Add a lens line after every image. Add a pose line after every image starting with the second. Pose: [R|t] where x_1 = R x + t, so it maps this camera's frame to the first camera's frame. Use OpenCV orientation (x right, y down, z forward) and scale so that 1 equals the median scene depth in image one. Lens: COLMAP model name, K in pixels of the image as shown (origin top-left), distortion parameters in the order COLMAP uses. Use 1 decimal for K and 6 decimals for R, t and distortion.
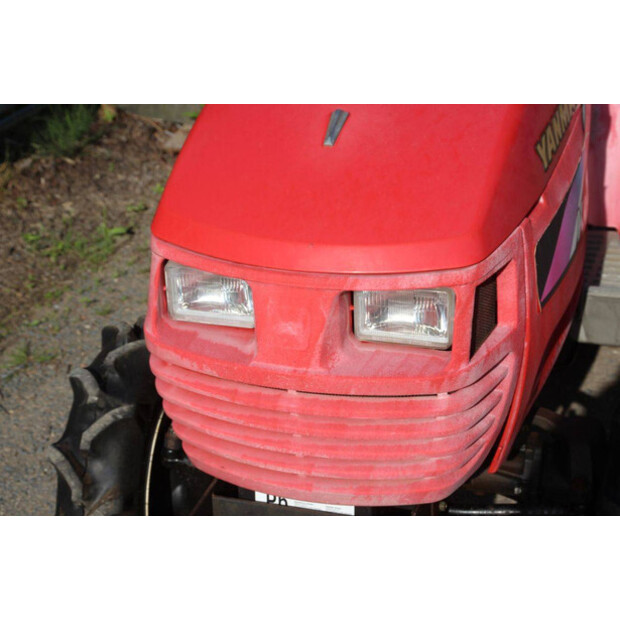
lens RADIAL K [[1473.9, 0, 310.0], [0, 1473.9, 310.0], [0, 0, 1]] dist [0.426351, 0.130620]
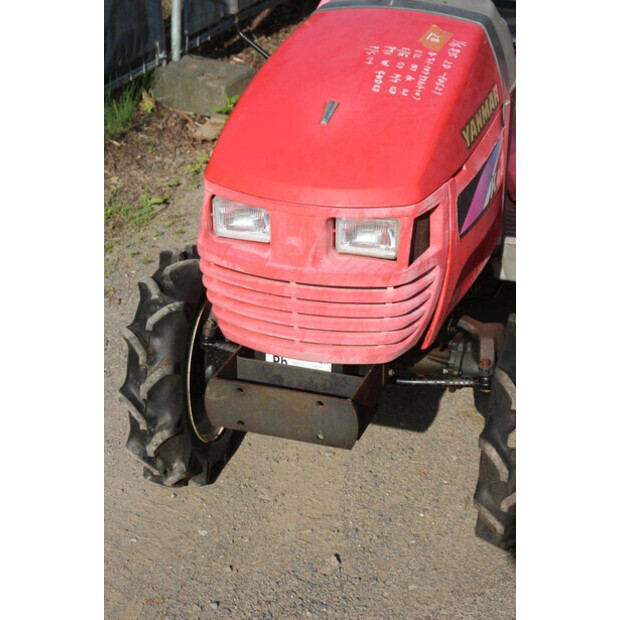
lens RADIAL K [[1523.3, 0, 311.7], [0, 1523.3, 327.9], [0, 0, 1]] dist [0.403549, -0.007349]
pose [[0.999107, 0.042218, -0.001448, 0.010935], [-0.042217, 0.999108, 0.000999, 0.094129], [0.001489, -0.000937, 0.999998, -0.556011]]
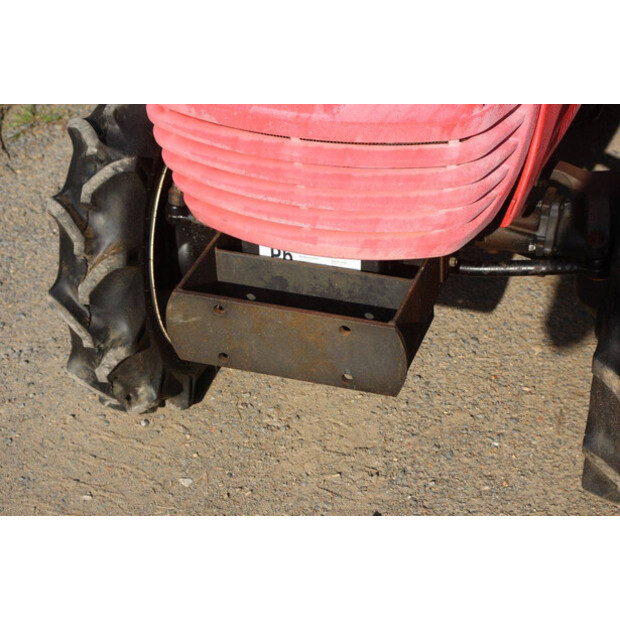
lens RADIAL K [[1473.9, 0, 310.0], [0, 1473.9, 310.0], [0, 0, 1]] dist [0.426351, 0.130620]
pose [[0.999823, 0.006842, -0.017499, 0.014026], [-0.004240, 0.989478, 0.144623, 0.024684], [0.018305, -0.144523, 0.989332, 0.039547]]
